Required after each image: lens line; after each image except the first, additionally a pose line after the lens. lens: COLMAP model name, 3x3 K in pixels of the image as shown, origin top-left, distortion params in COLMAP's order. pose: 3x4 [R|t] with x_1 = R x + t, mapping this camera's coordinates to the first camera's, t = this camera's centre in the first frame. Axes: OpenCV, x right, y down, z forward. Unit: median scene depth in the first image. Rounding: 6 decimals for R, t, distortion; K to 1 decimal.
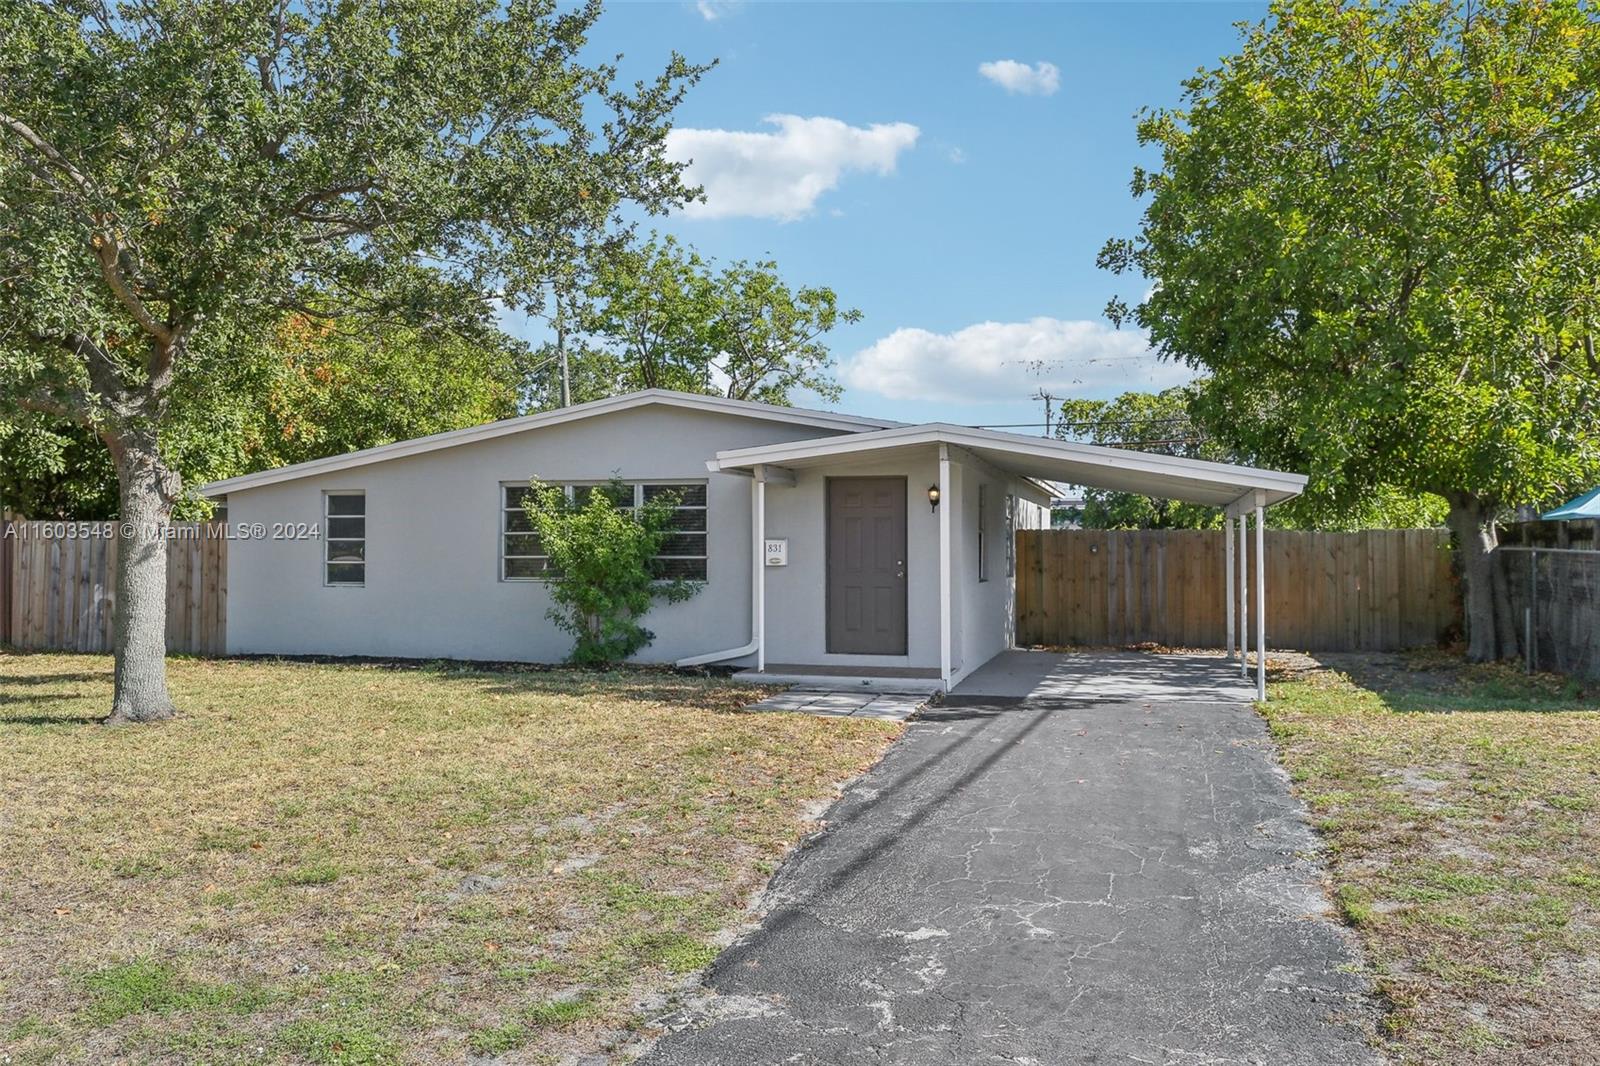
lens RADIAL K [[1300.0, 0, 786.0], [0, 1300.0, 535.7], [0, 0, 1]] dist [0.012791, -0.003443]
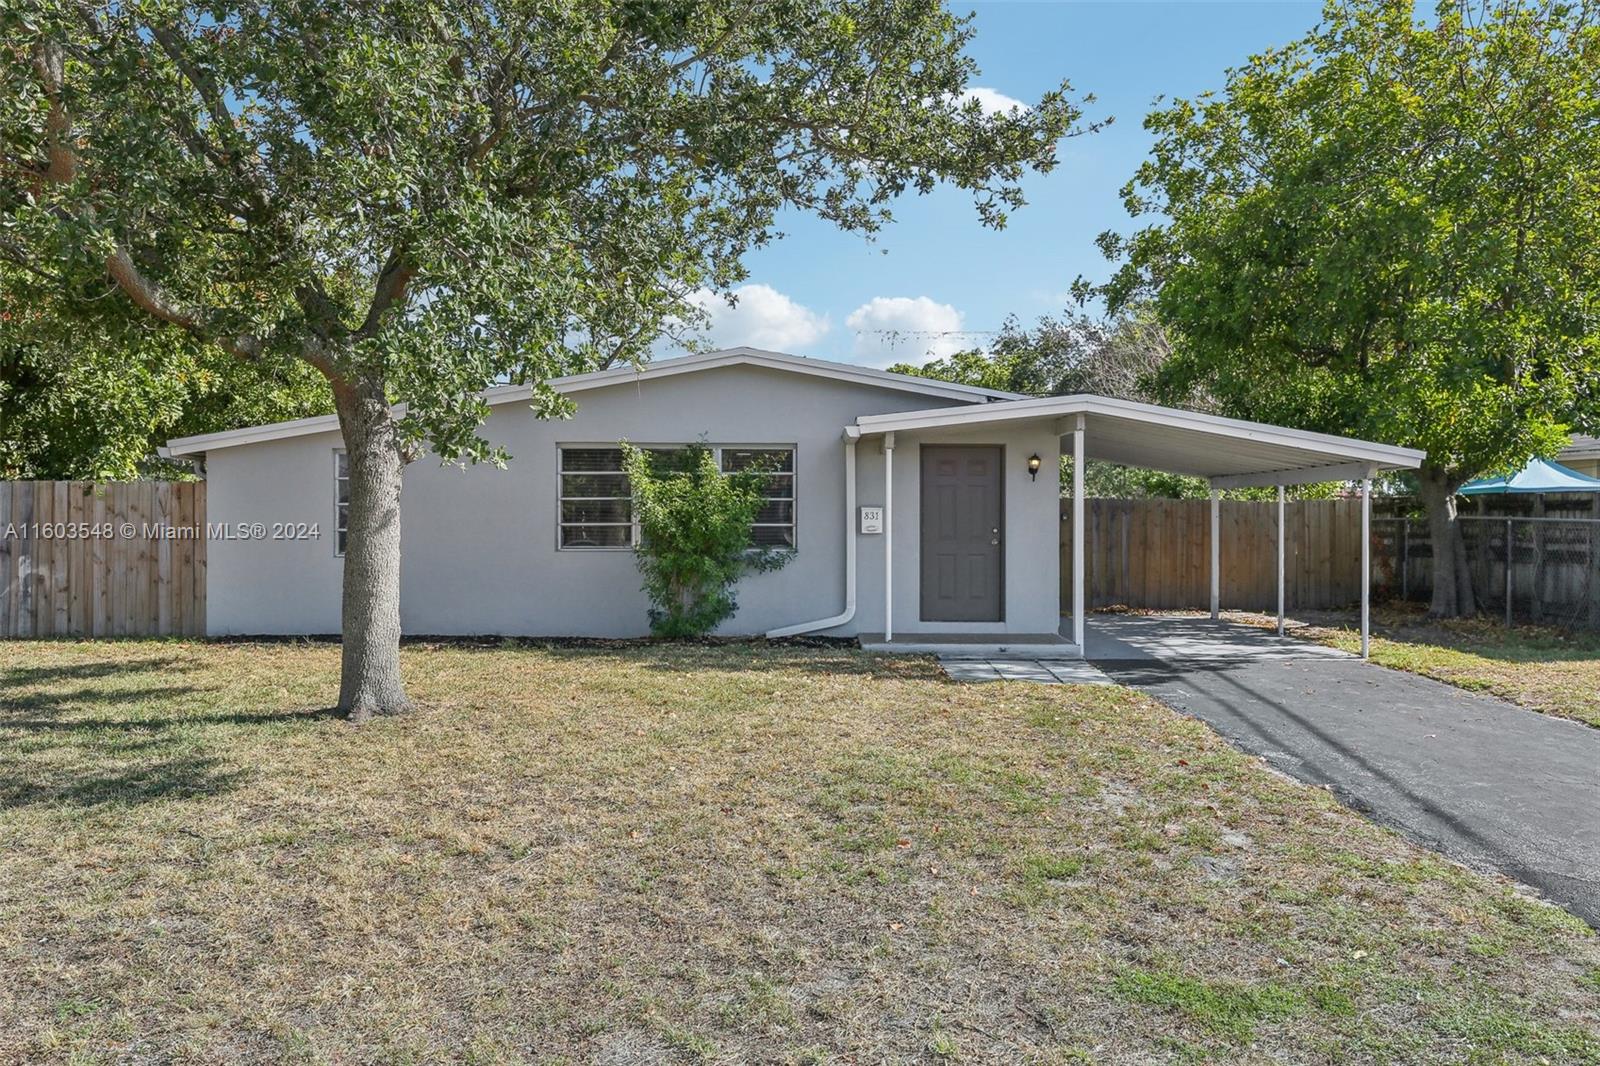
lens RADIAL K [[1300.0, 0, 801.3], [0, 1300.0, 540.5], [0, 0, 1]] dist [0.012791, -0.003443]
pose [[0.961439, -0.002910, 0.275003, -0.311003], [-0.005406, 0.999551, 0.029476, -0.000401], [-0.274965, -0.029826, 0.960991, 0.063433]]
